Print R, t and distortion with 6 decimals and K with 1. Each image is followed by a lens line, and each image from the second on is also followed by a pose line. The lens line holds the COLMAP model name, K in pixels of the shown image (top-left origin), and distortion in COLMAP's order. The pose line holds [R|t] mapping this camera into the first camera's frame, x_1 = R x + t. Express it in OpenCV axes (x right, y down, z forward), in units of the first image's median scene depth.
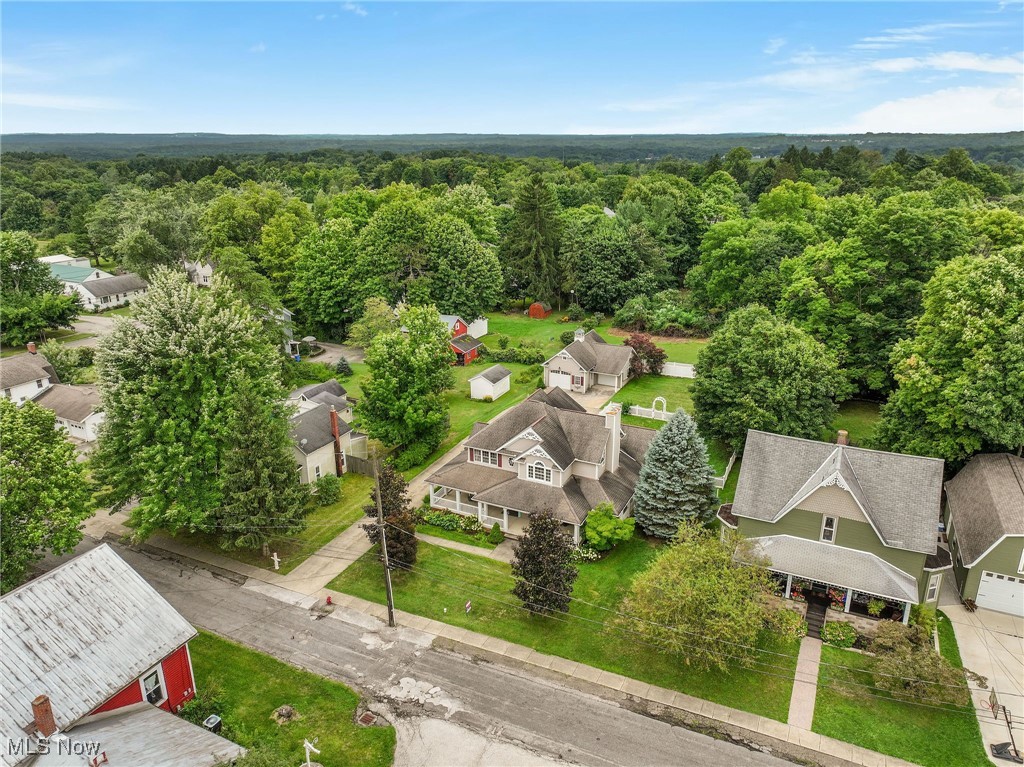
lens RADIAL K [[718.5, 0, 520.8], [0, 718.5, 380.3], [0, 0, 1]] dist [0.007442, 0.005351]
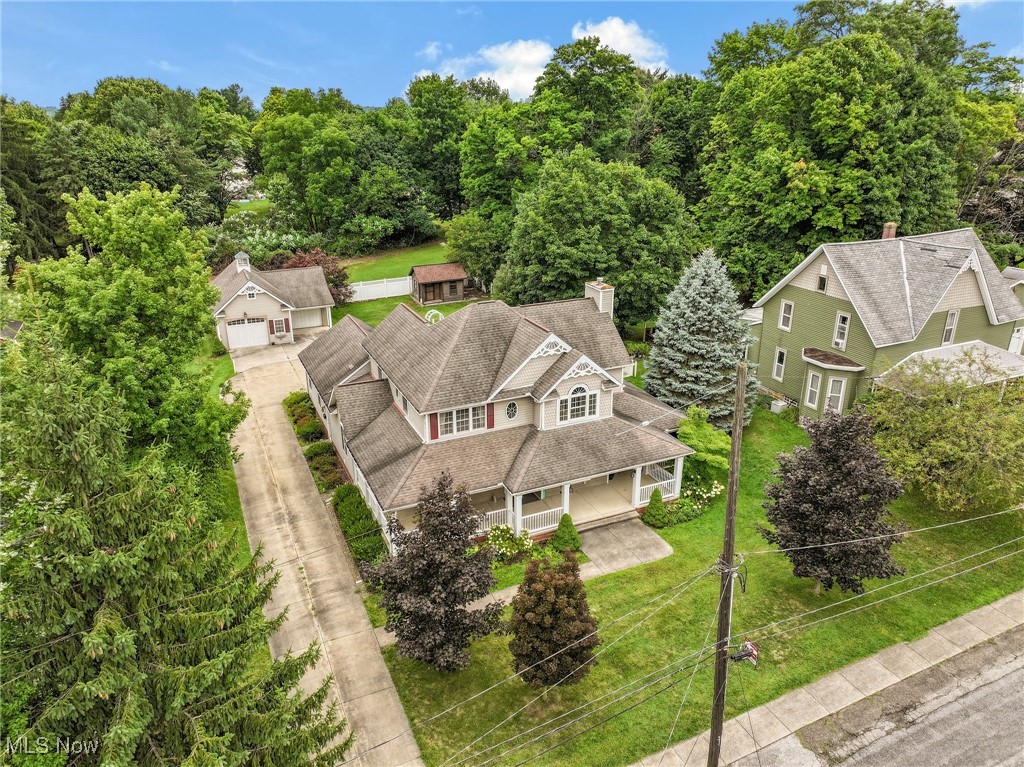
lens RADIAL K [[718.5, 0, 520.8], [0, 718.5, 380.3], [0, 0, 1]] dist [0.007442, 0.005351]
pose [[0.635765, -0.273951, 0.721633, -0.412876], [0.251439, 0.957409, 0.141937, 0.015128], [-0.729782, 0.091208, 0.677569, 0.636682]]
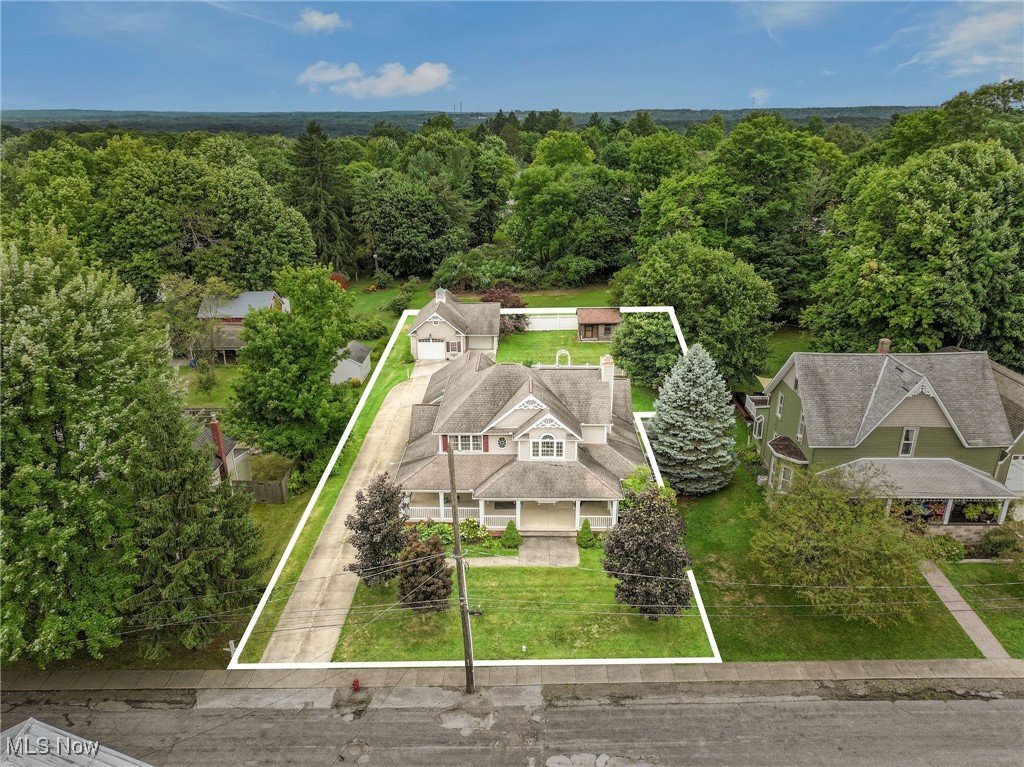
lens RADIAL K [[718.5, 0, 520.8], [0, 718.5, 380.3], [0, 0, 1]] dist [0.007442, 0.005351]
pose [[0.906593, -0.149014, 0.394822, -0.305301], [0.138207, 0.988827, 0.055851, 0.004709], [-0.398734, 0.003933, 0.917058, 0.273788]]
